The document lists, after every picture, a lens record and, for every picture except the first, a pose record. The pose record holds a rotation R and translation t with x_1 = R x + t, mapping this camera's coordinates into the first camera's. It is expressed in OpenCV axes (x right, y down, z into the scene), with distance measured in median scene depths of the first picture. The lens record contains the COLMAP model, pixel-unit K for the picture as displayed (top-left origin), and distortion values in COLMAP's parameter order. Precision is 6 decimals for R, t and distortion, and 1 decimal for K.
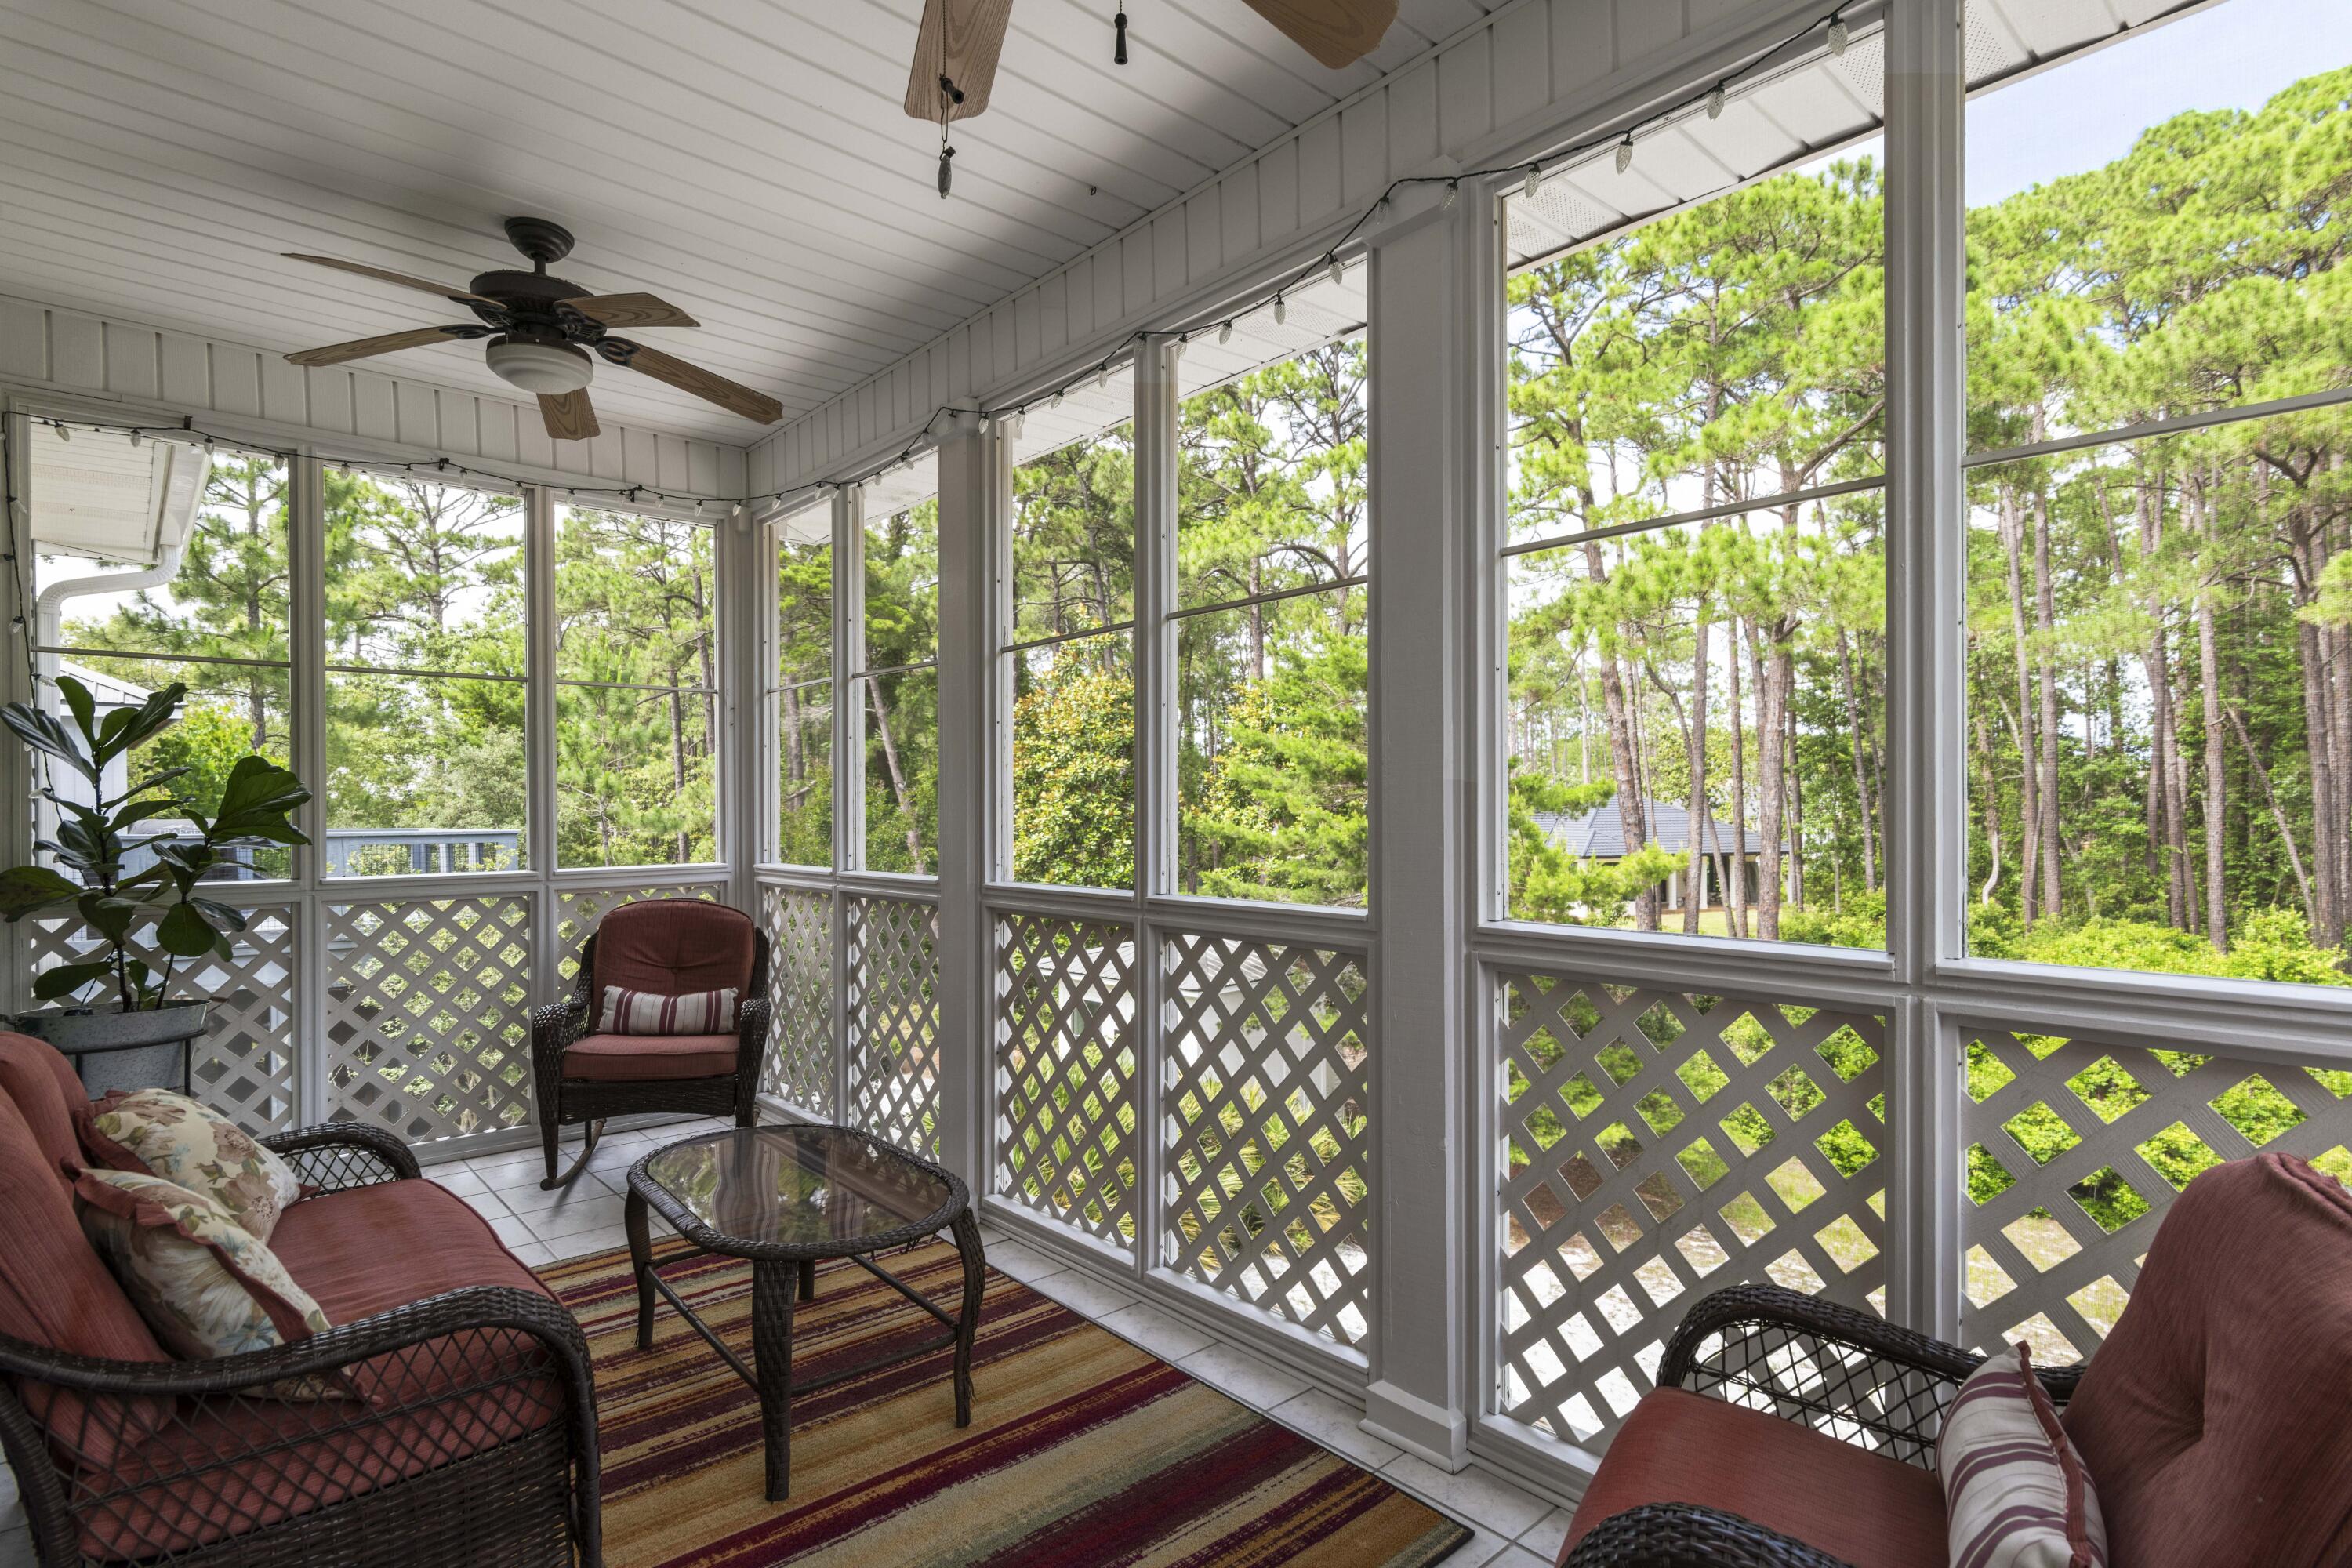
lens RADIAL K [[1201.7, 0, 1174.7], [0, 1201.7, 842.2], [0, 0, 1]] dist [0.003960, -0.002571]
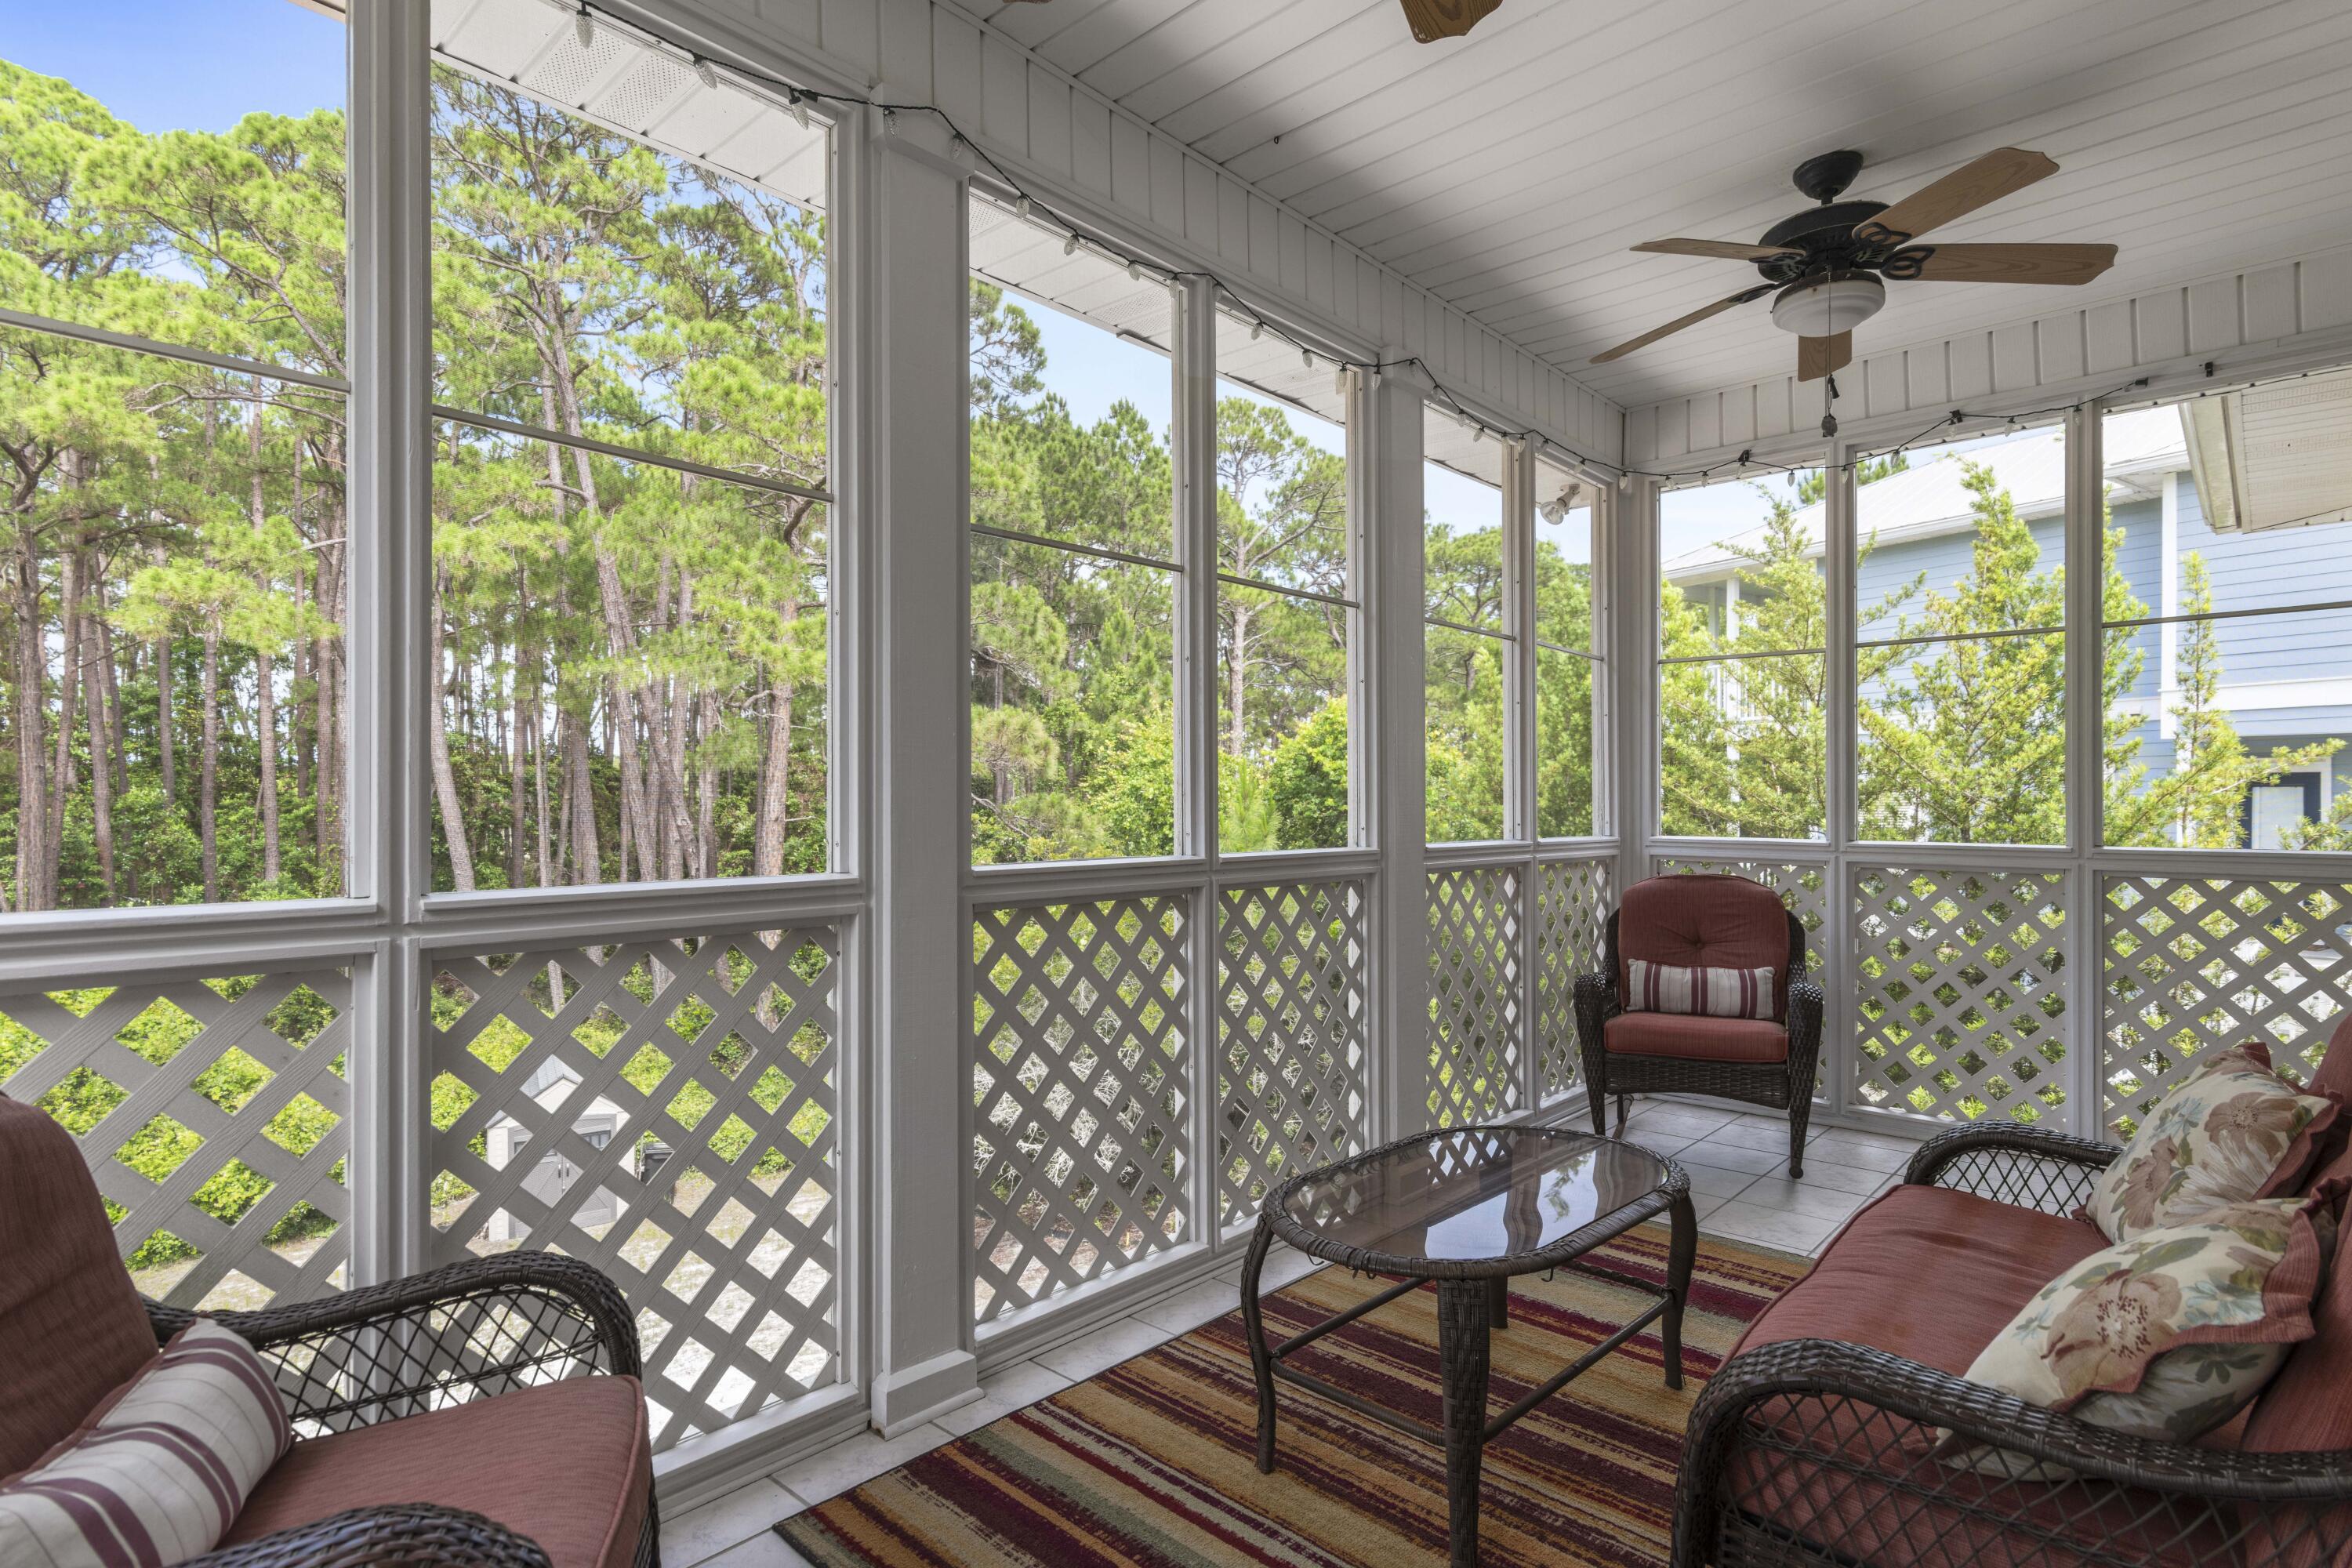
lens RADIAL K [[1153.9, 0, 1190.3], [0, 1153.9, 779.6], [0, 0, 1]] dist [0.001368, -0.000733]
pose [[-0.097692, 0.001263, 0.995216, -0.740916], [0.002665, 0.999996, -0.001008, -0.013234], [-0.995213, 0.002554, -0.097695, 0.861771]]
